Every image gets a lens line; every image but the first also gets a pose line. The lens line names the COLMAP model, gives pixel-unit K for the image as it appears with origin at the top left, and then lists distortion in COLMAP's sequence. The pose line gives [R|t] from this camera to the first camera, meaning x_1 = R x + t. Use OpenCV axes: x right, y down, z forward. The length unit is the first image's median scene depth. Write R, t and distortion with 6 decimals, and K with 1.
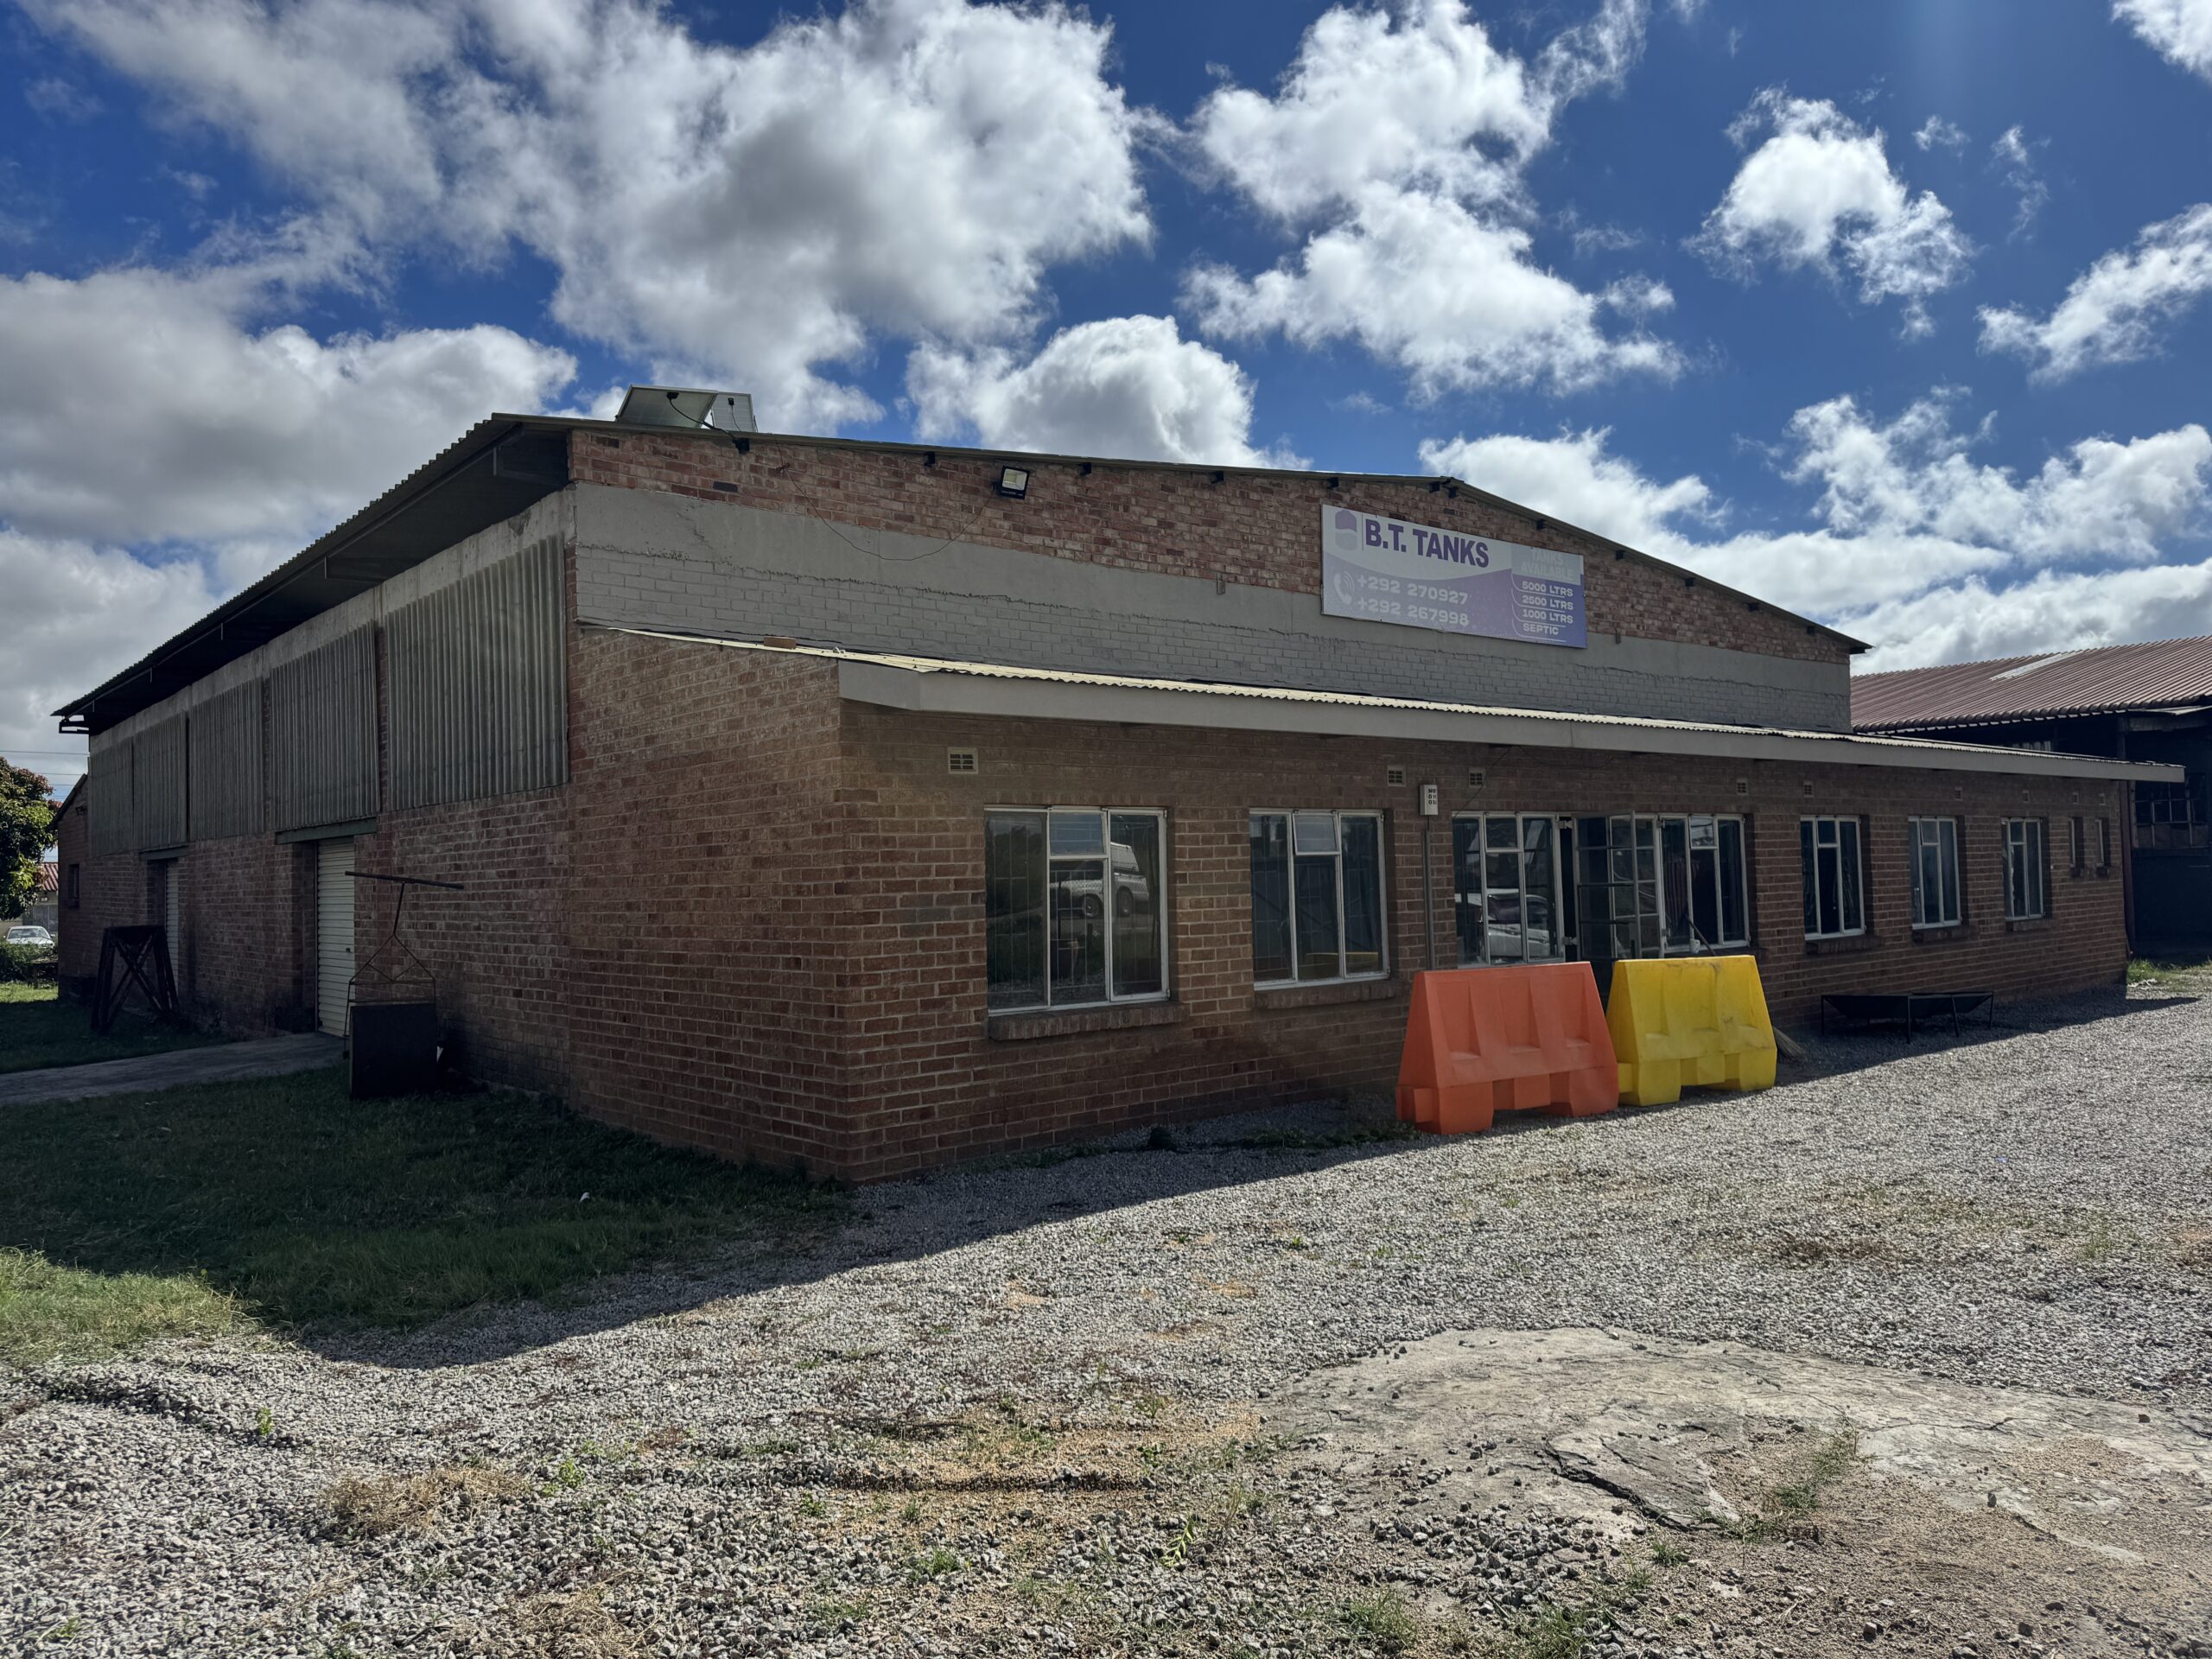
lens RADIAL K [[1579.2, 0, 1176.4], [0, 1579.2, 827.2], [0, 0, 1]] dist [0.085562, -0.093774]
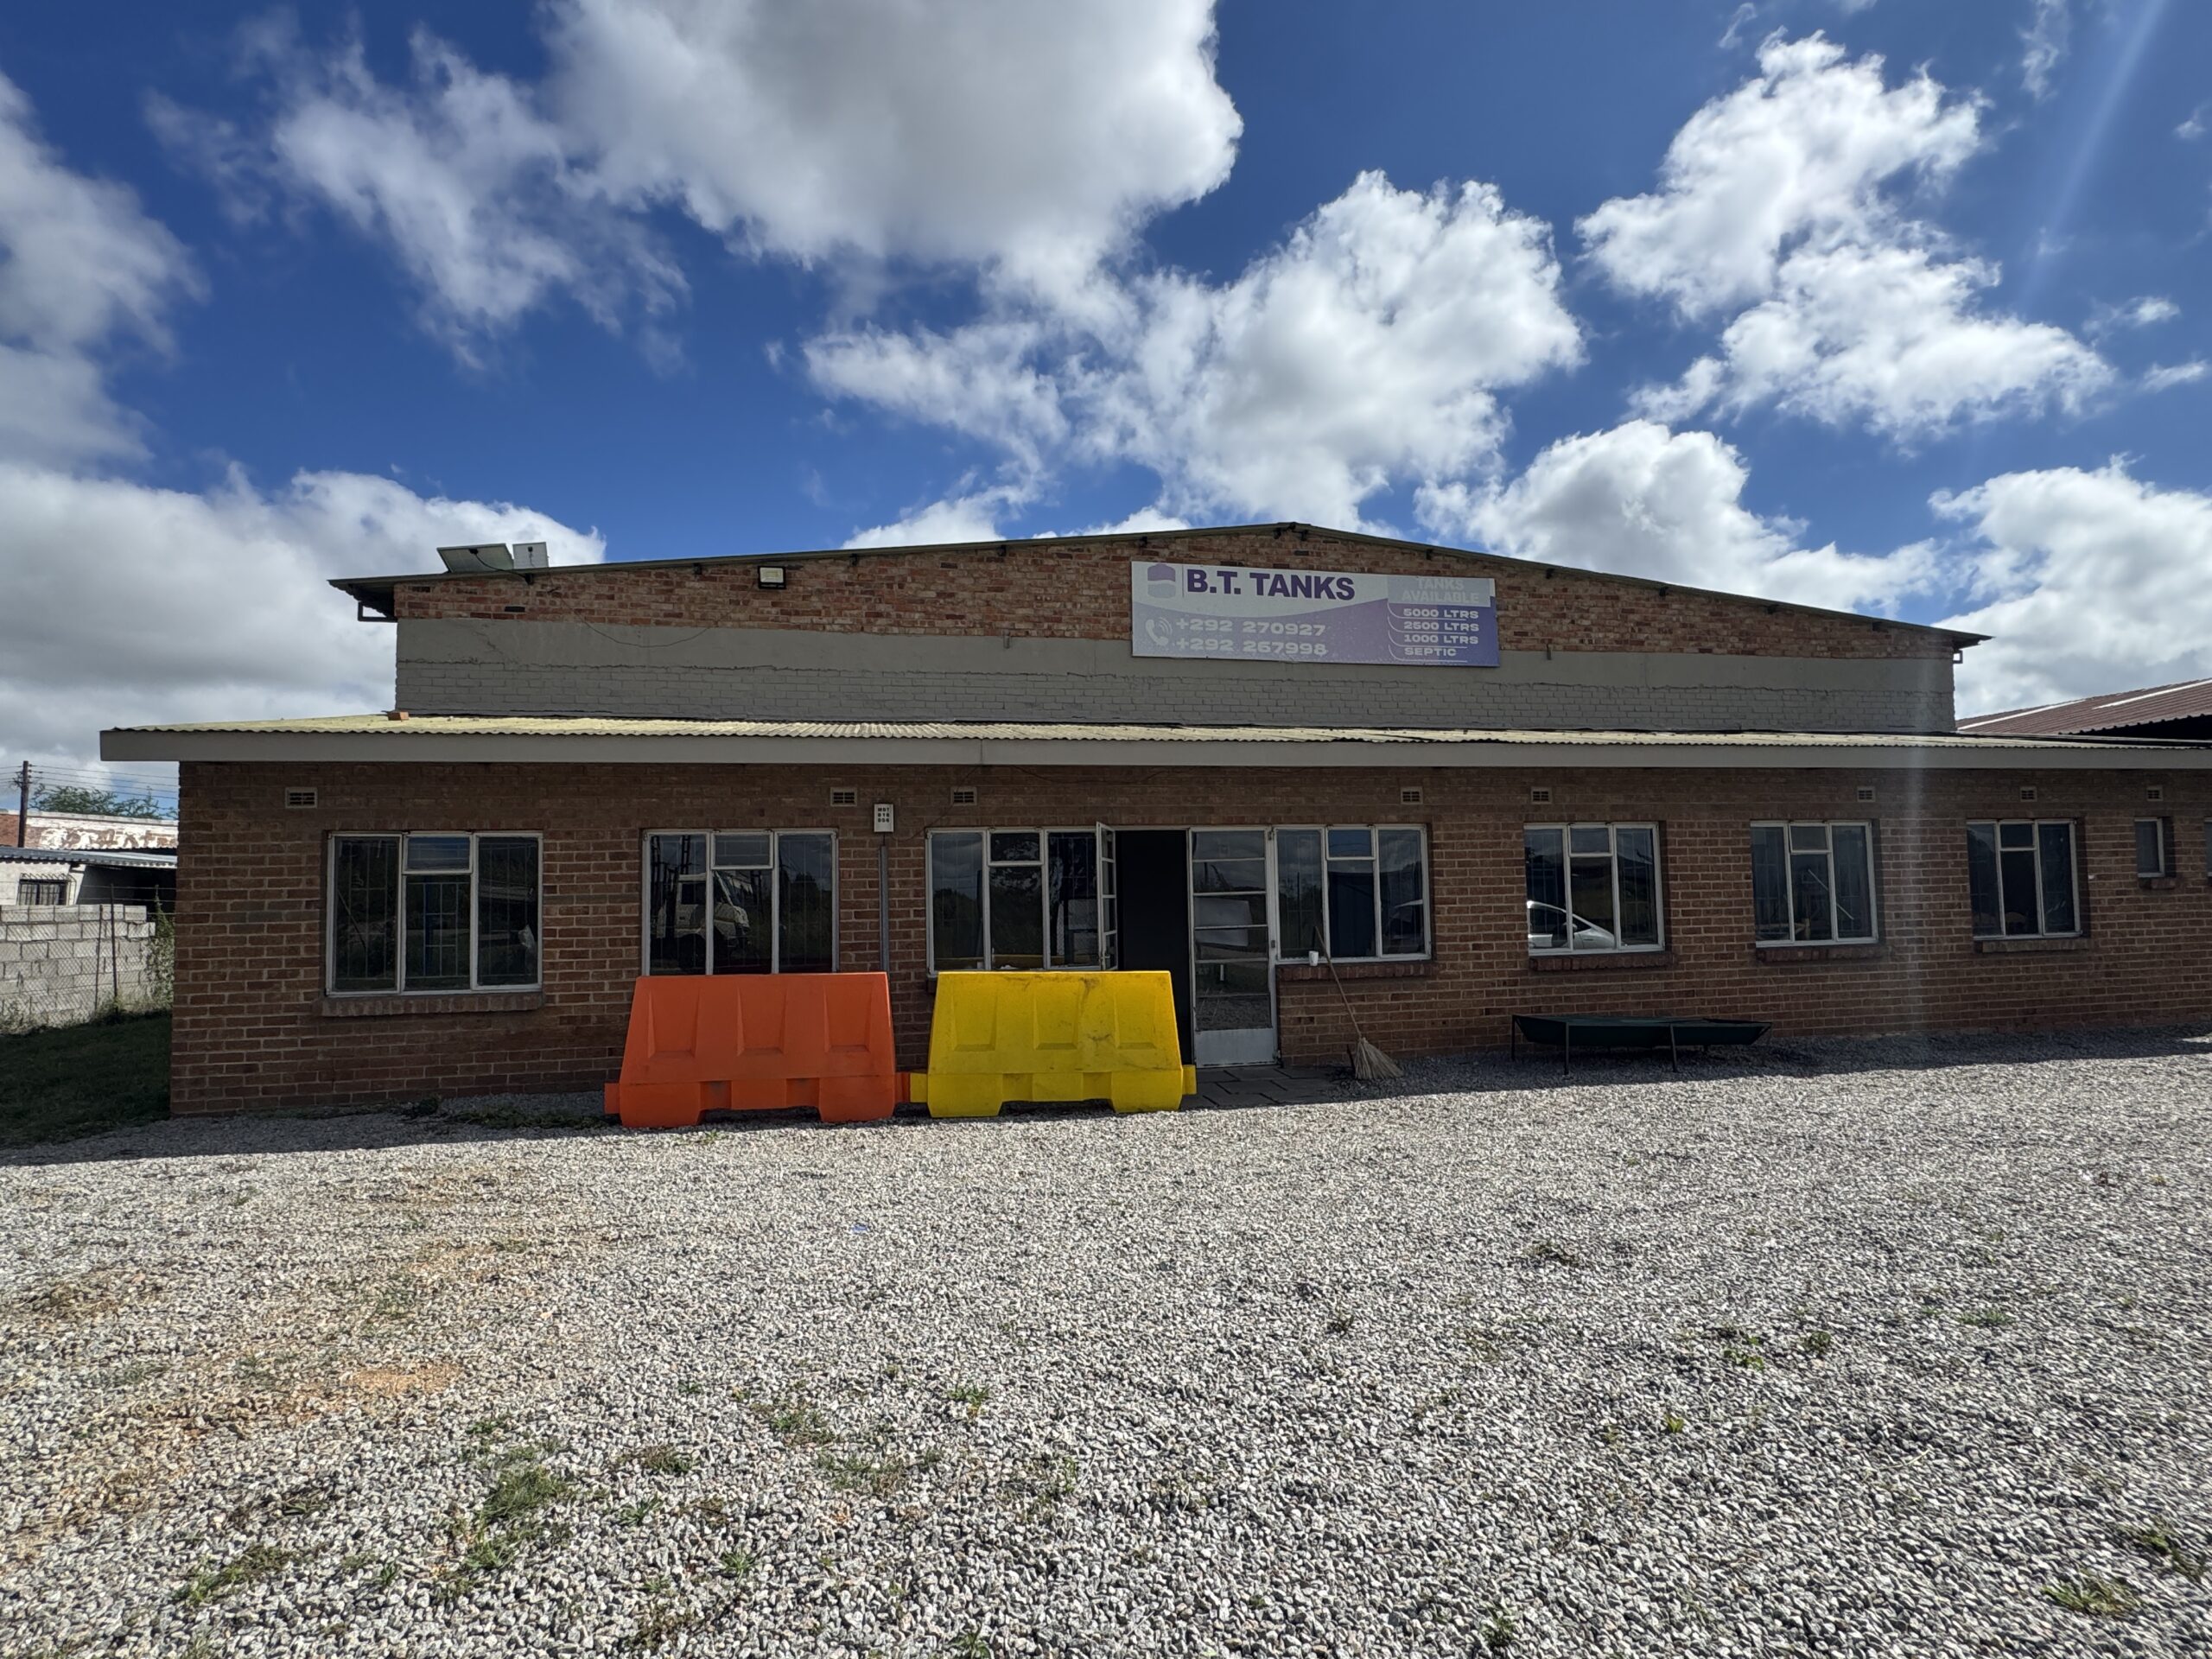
lens RADIAL K [[1177.2, 0, 1114.7], [0, 1177.2, 814.0], [0, 0, 1]] dist [-0.018008, 0.003200]
pose [[0.877079, -0.027941, -0.479533, 0.515624], [0.013900, 0.999365, -0.032807, 0.006461], [0.480145, 0.022109, 0.876911, 0.271888]]
